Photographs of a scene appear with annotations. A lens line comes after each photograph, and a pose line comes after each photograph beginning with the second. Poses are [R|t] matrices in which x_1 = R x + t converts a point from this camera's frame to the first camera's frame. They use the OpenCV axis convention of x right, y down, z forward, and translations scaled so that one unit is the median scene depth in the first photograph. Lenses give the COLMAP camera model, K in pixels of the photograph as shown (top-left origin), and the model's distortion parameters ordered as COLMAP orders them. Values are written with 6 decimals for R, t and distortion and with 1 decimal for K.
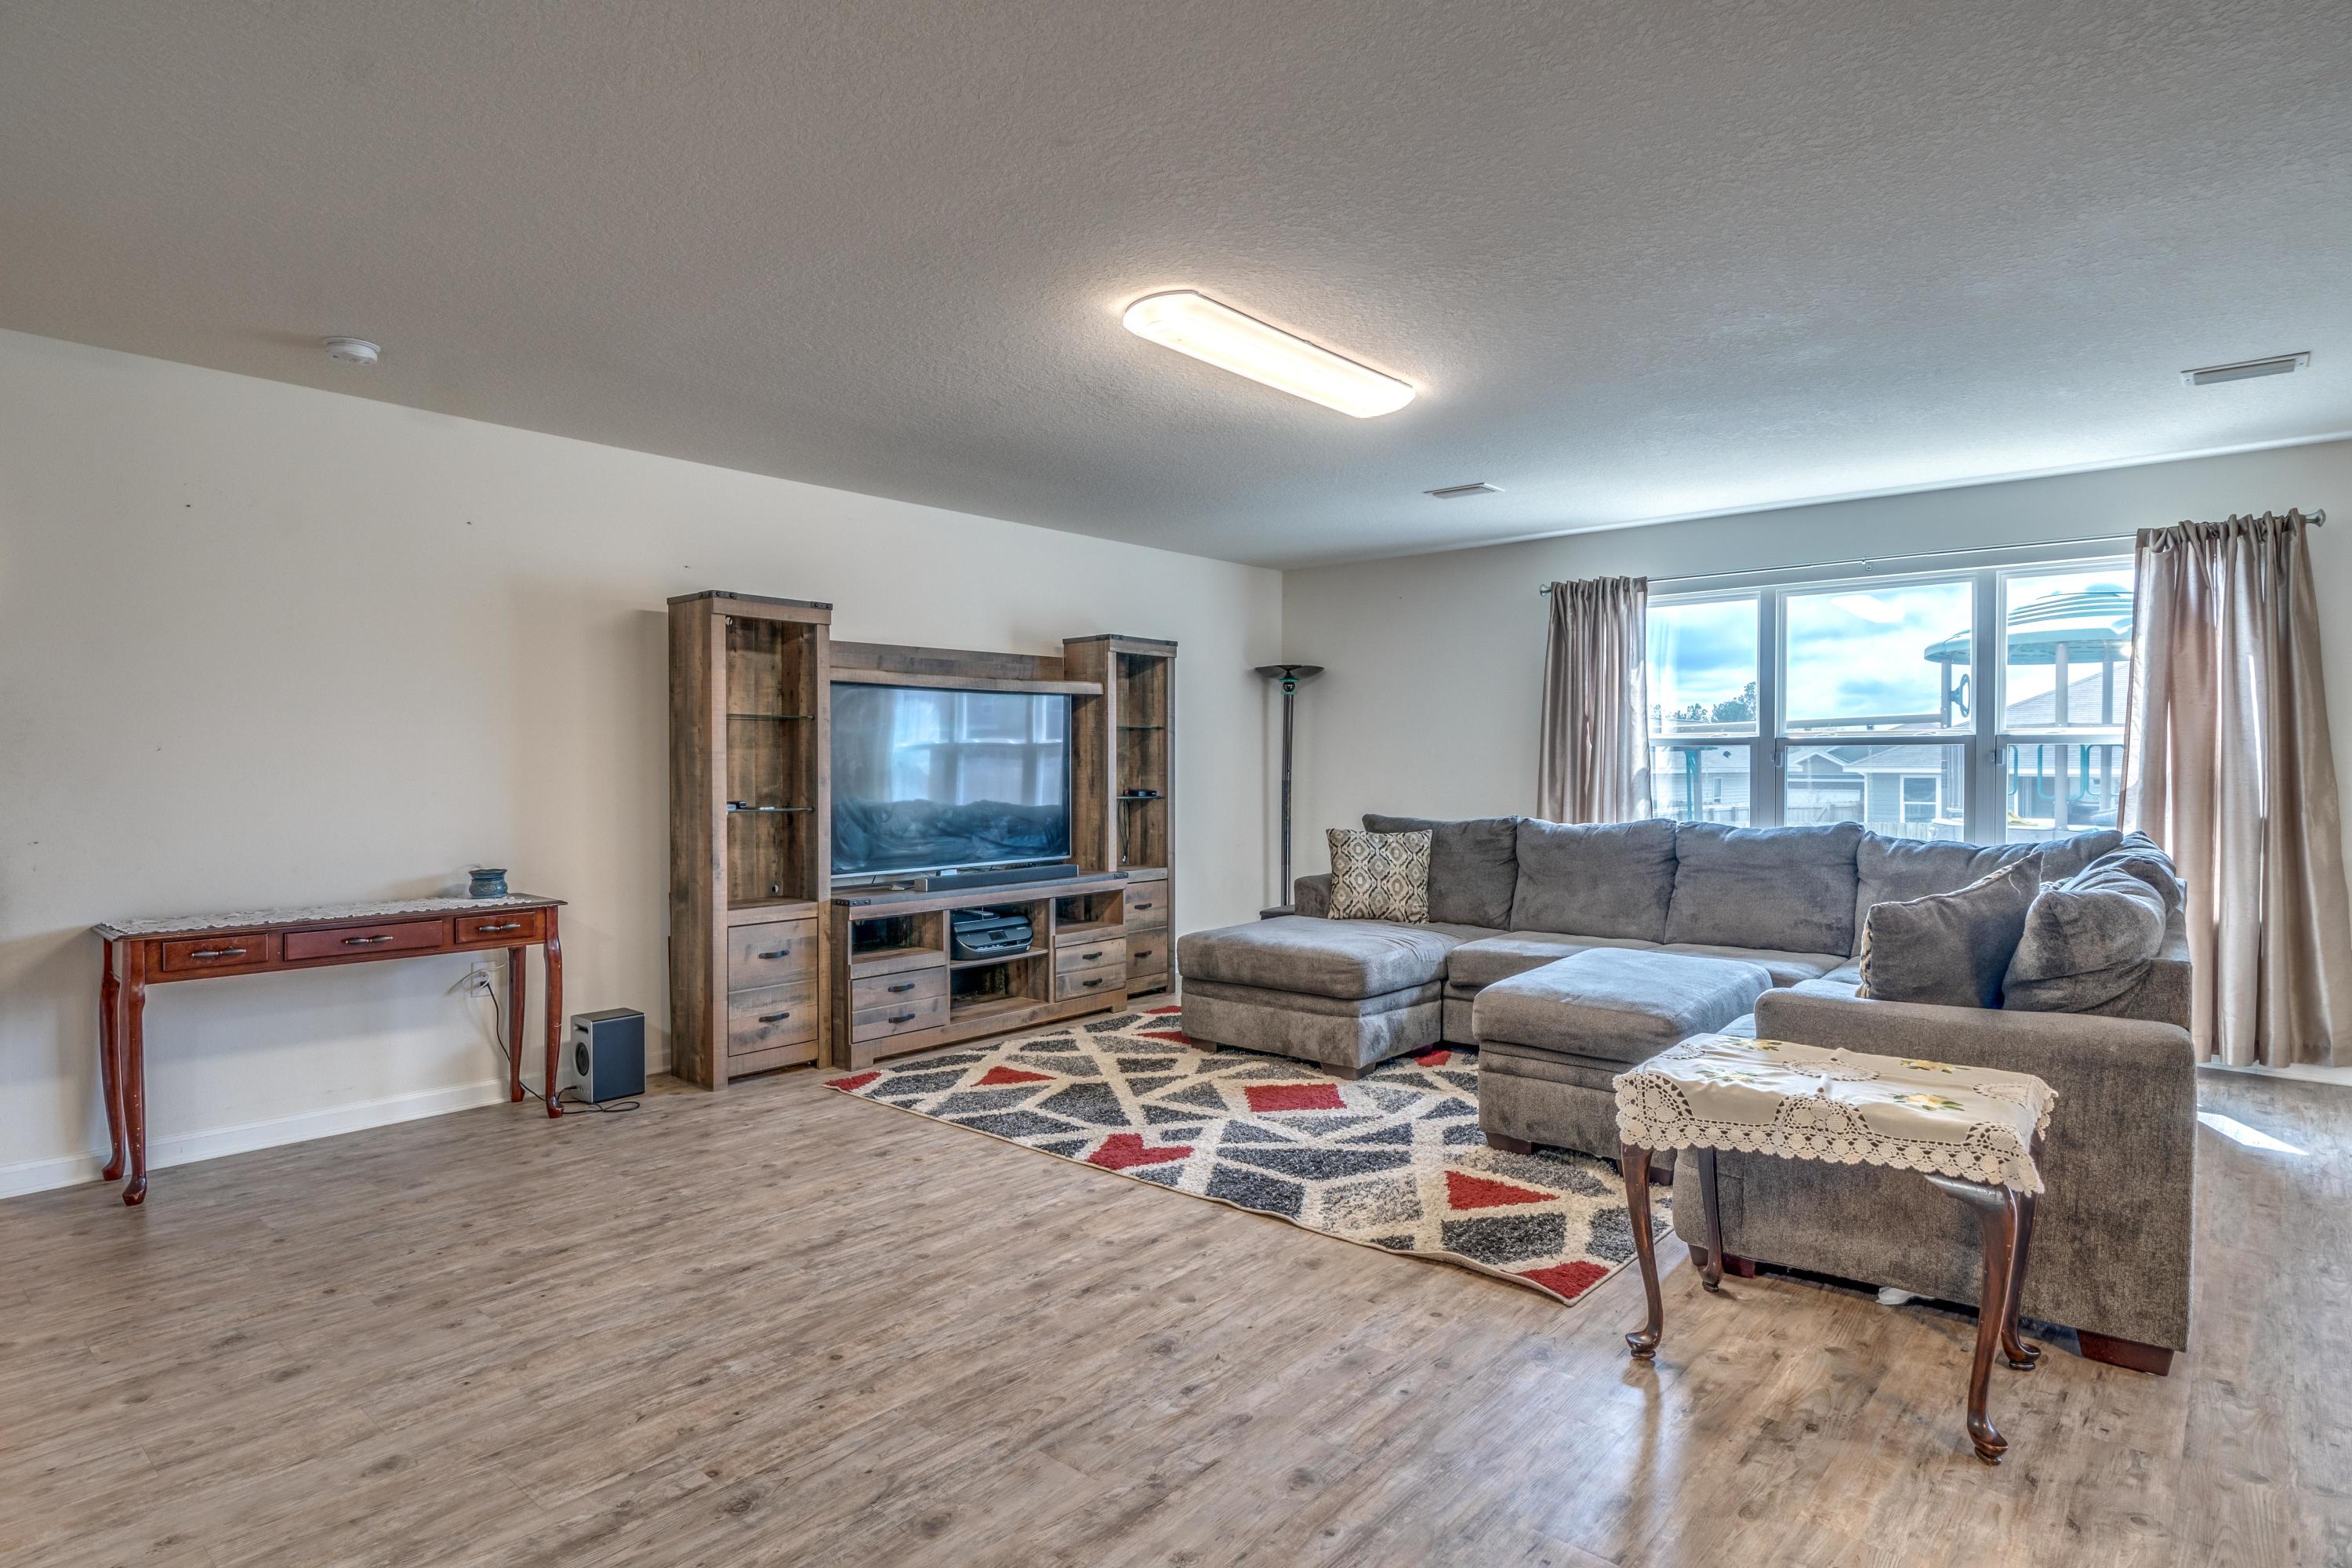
lens RADIAL K [[1274.4, 0, 1171.7], [0, 1274.4, 776.3], [0, 0, 1]] dist [-0.000667, -0.003839]
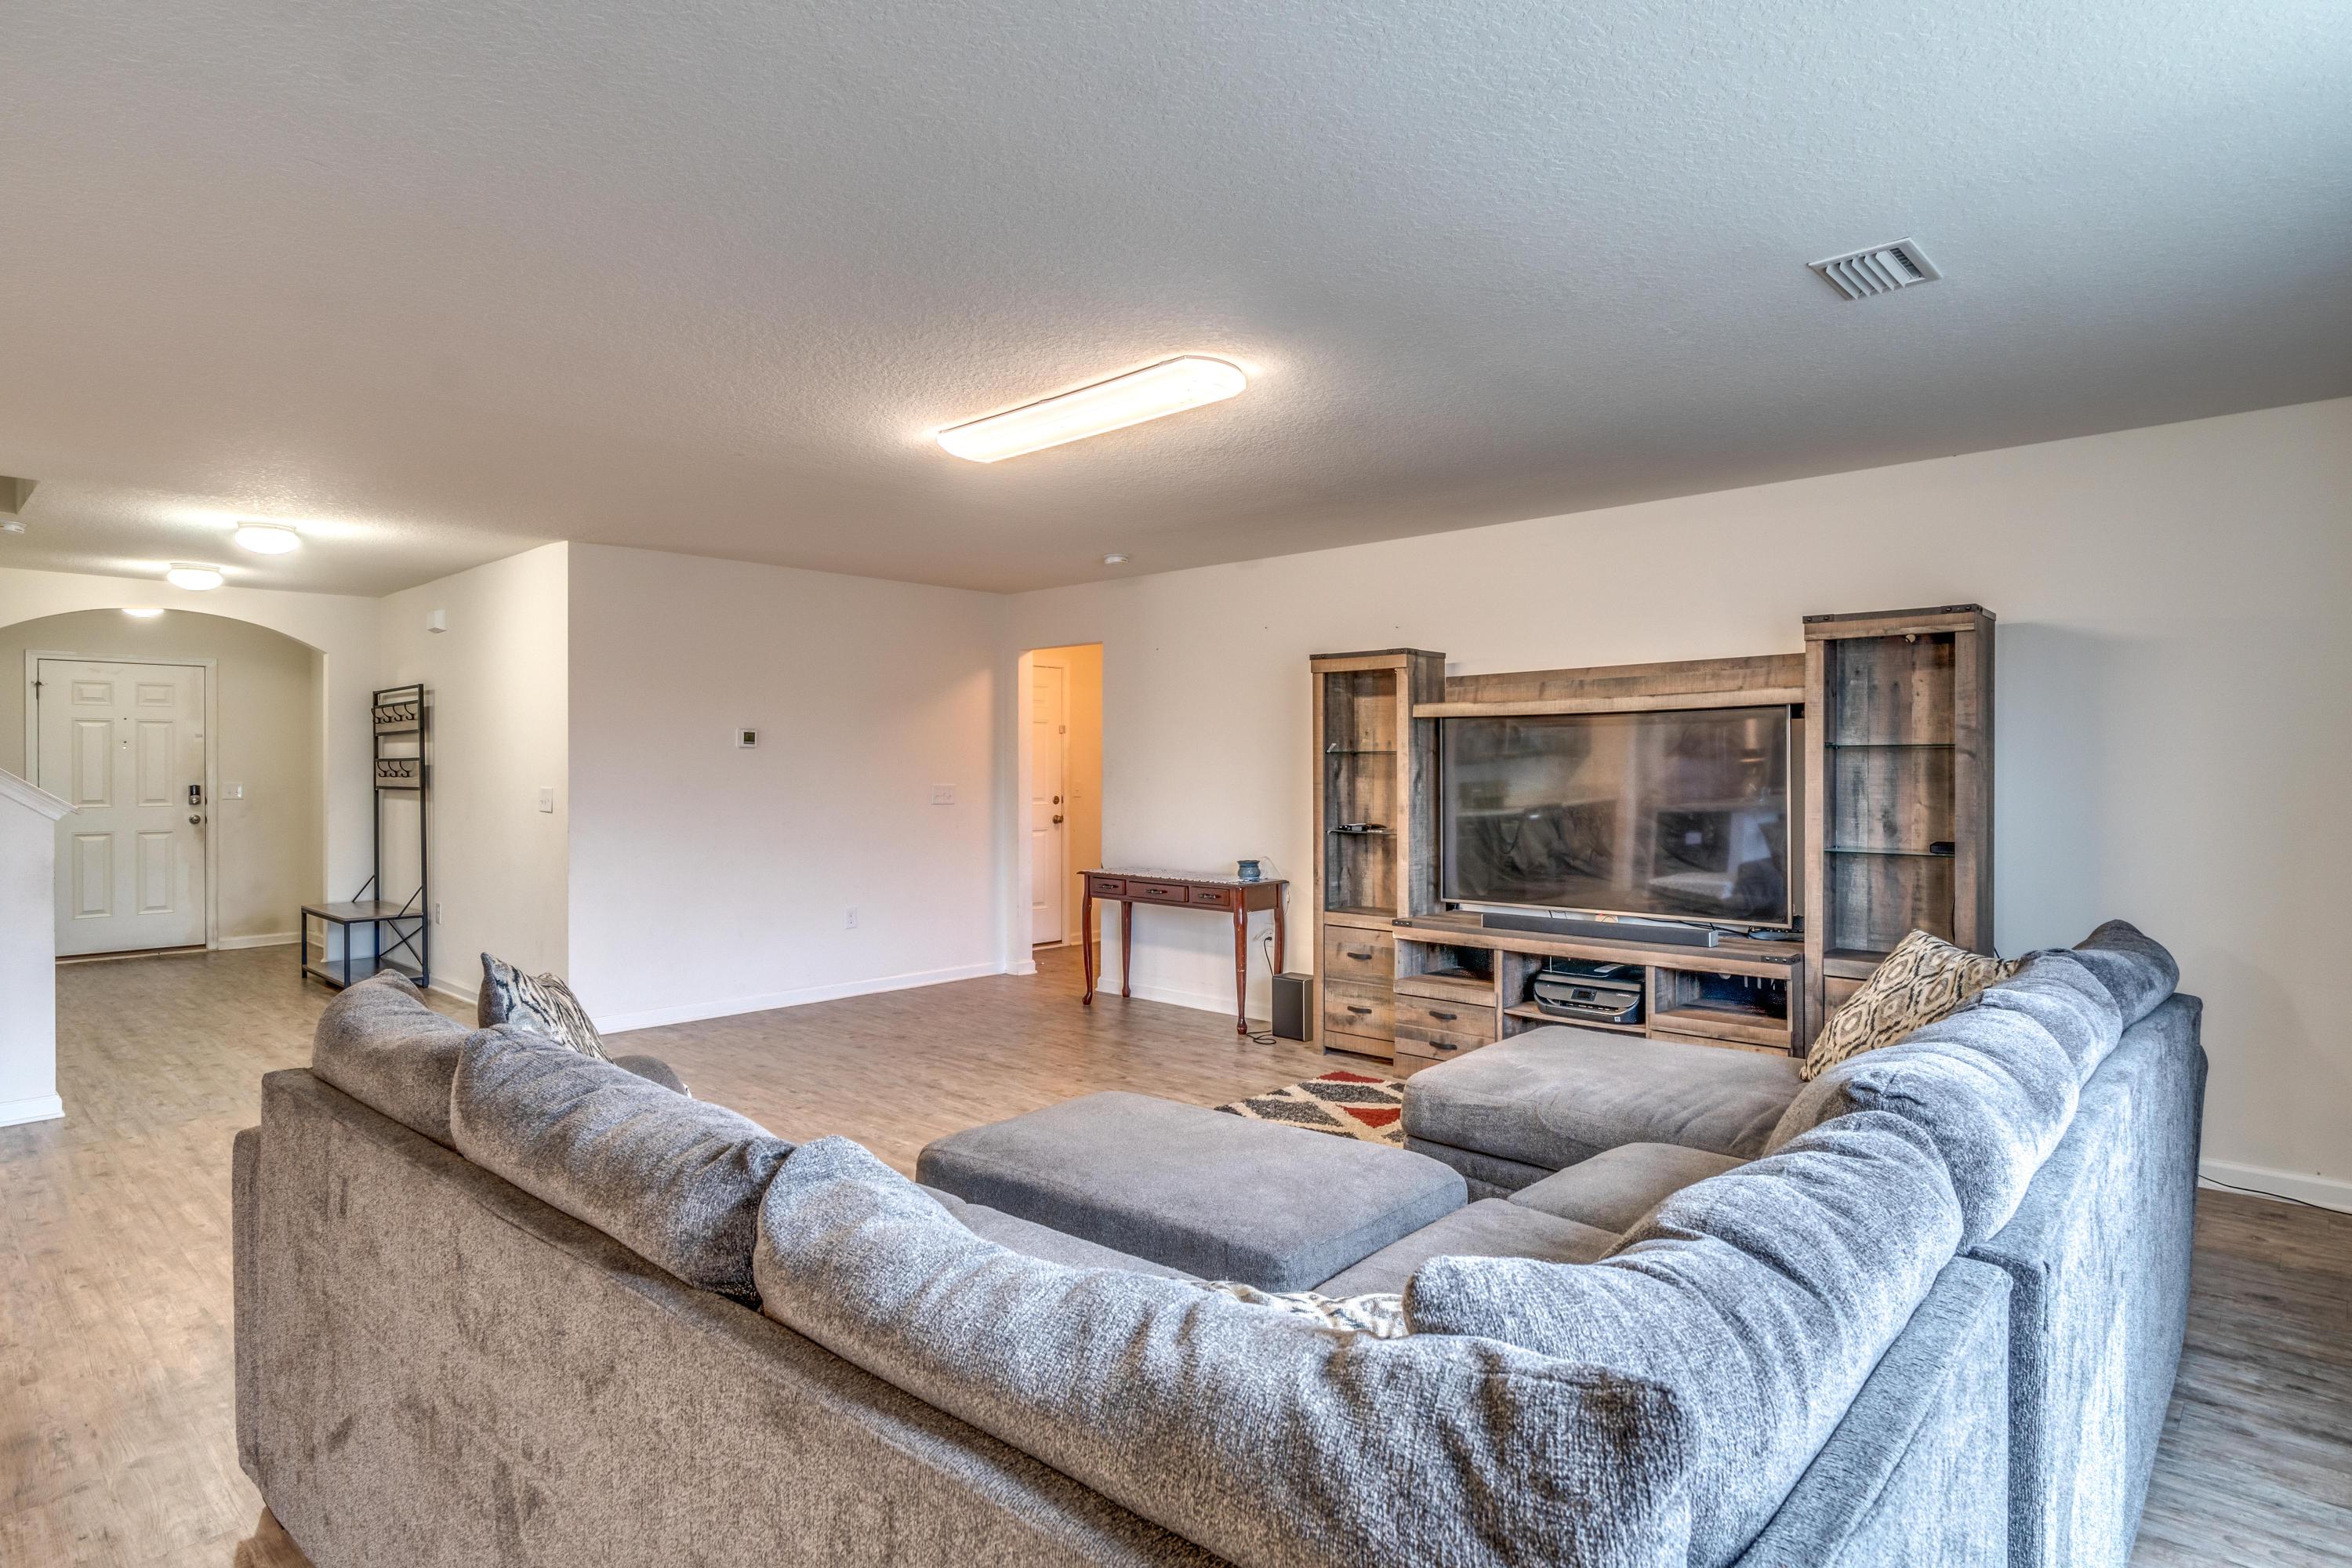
lens RADIAL K [[1274.4, 0, 1156.3], [0, 1274.4, 778.4], [0, 0, 1]] dist [-0.000667, -0.003839]
pose [[-0.054139, 0.011993, -0.998461, 0.824390], [-0.009550, 0.999876, 0.012528, -0.034016], [0.998488, 0.010213, -0.054018, 0.837935]]
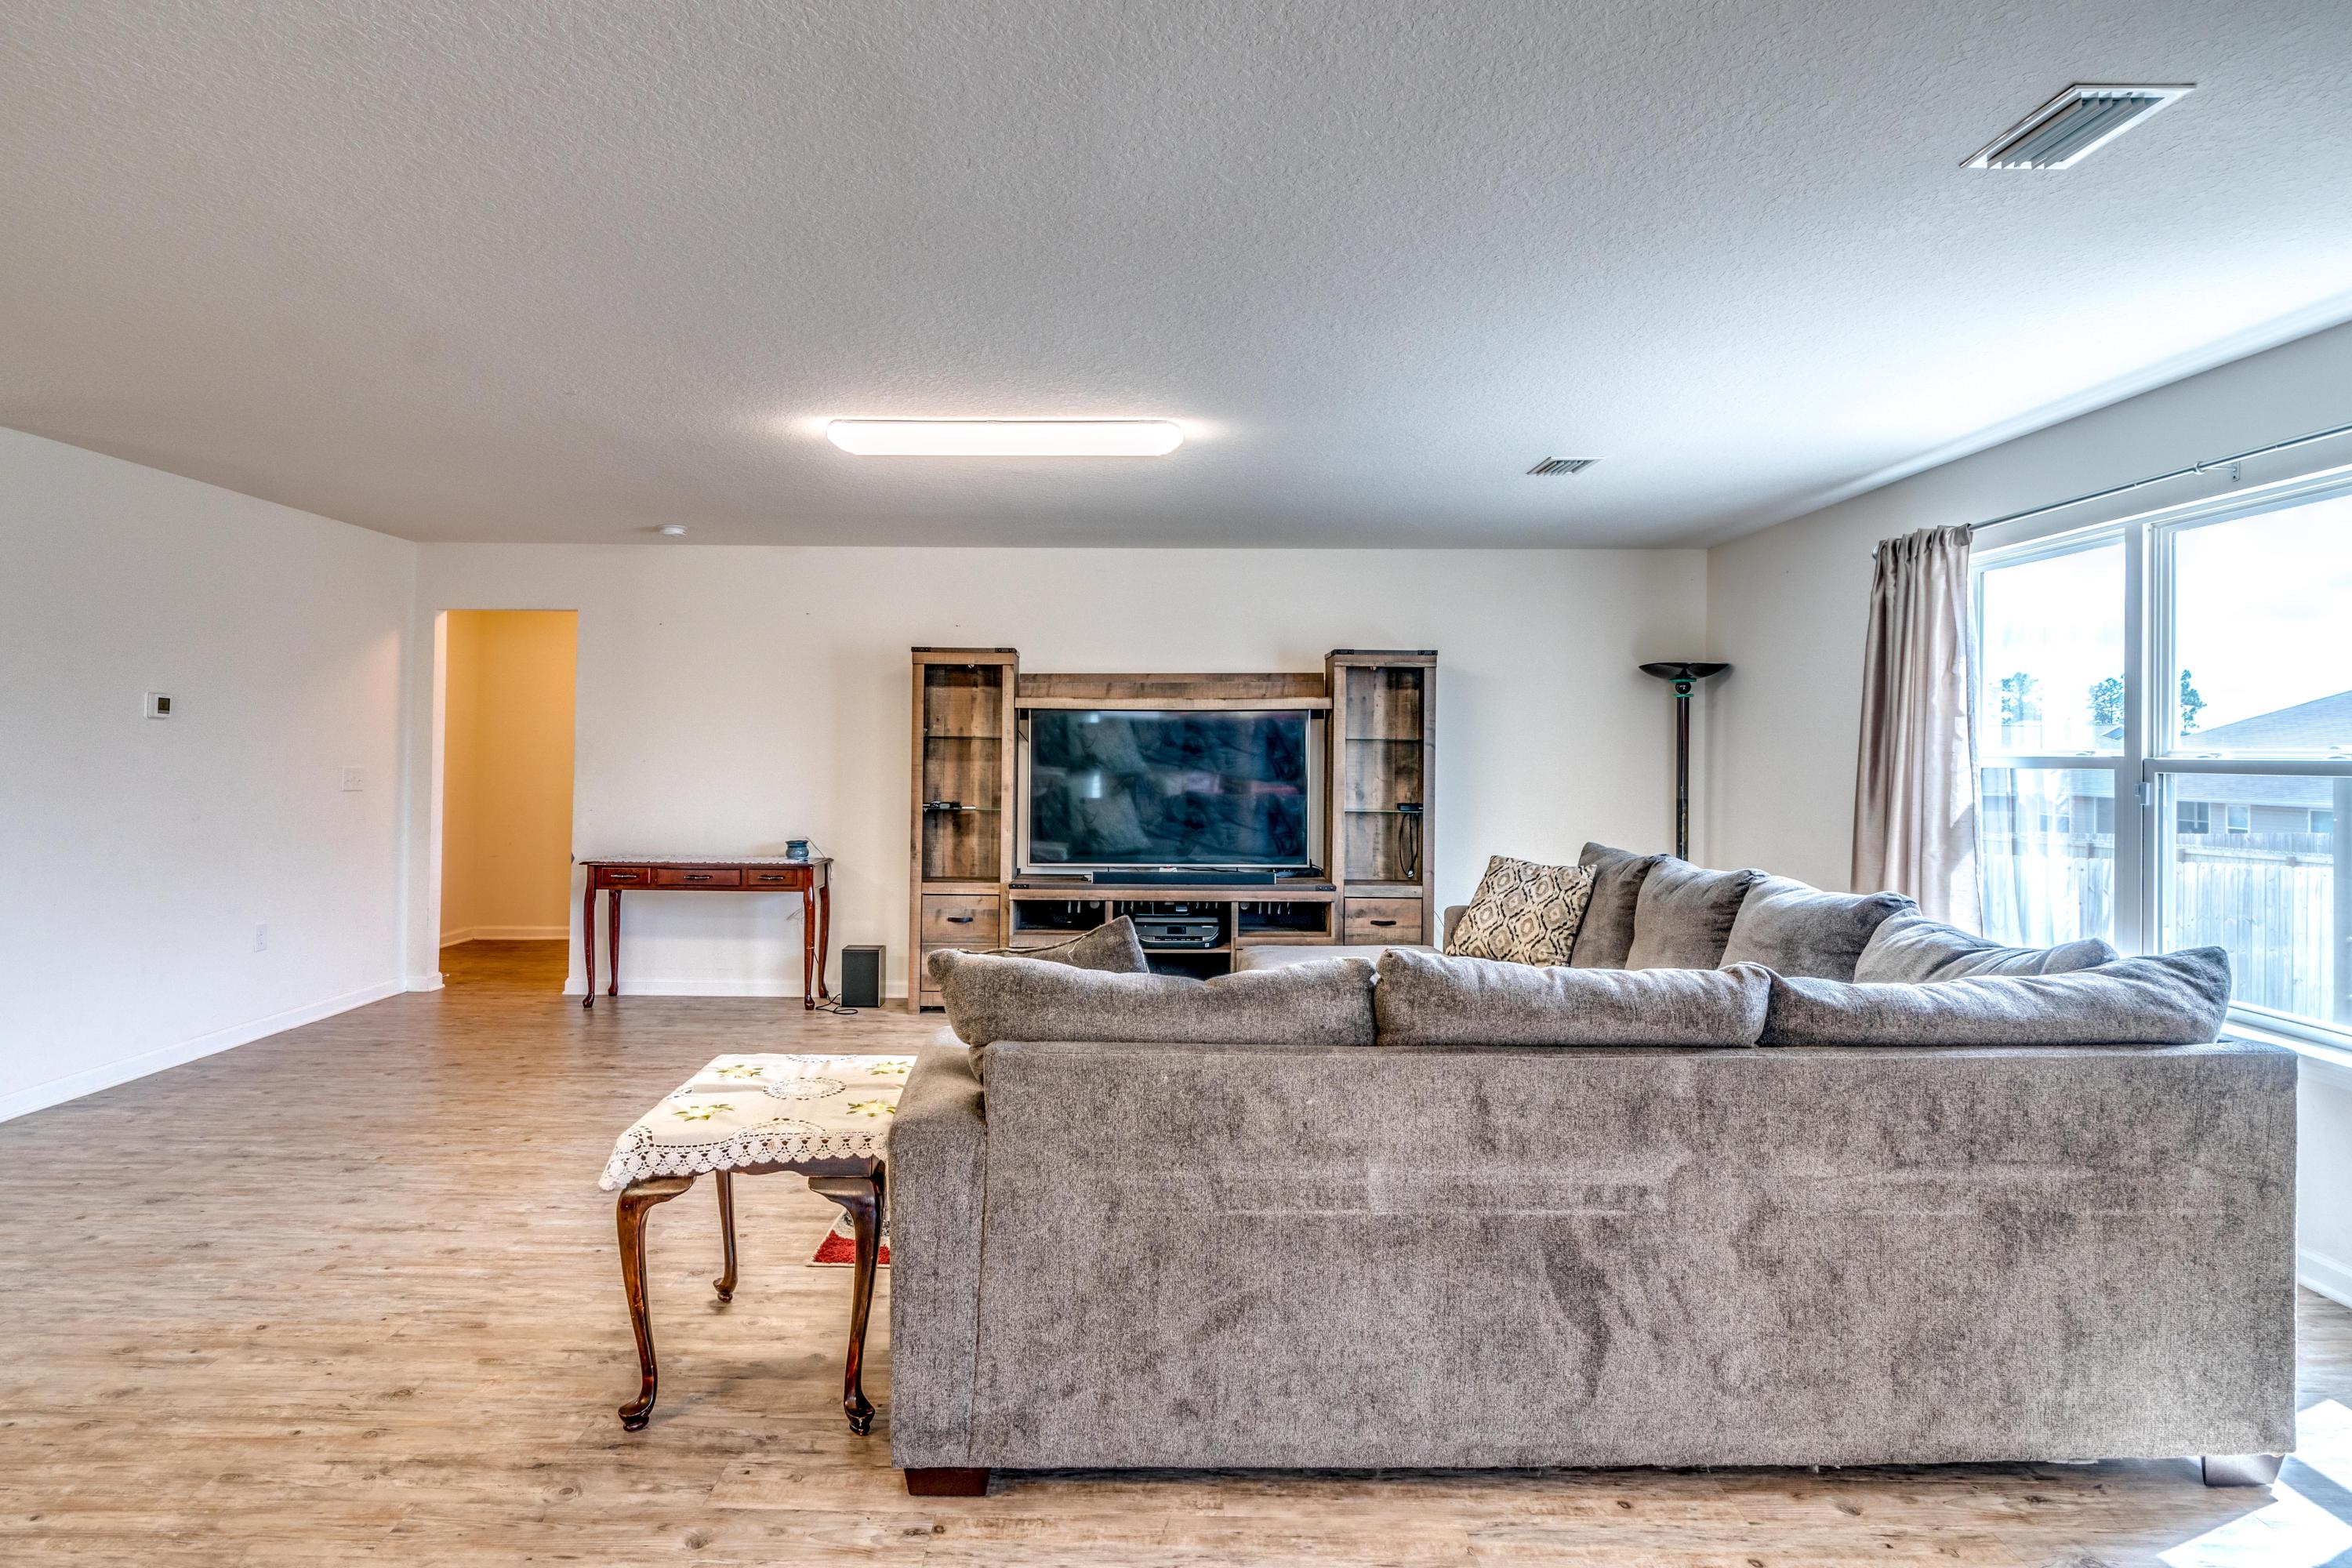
lens RADIAL K [[1323.2, 0, 1151.6], [0, 1323.2, 742.9], [0, 0, 1]] dist [-0.014613, 0.001766]
pose [[0.649040, 0.003329, -0.760747, 0.807250], [-0.017166, 0.999800, -0.010269, -0.029021], [0.760560, 0.019724, 0.648967, 0.255968]]
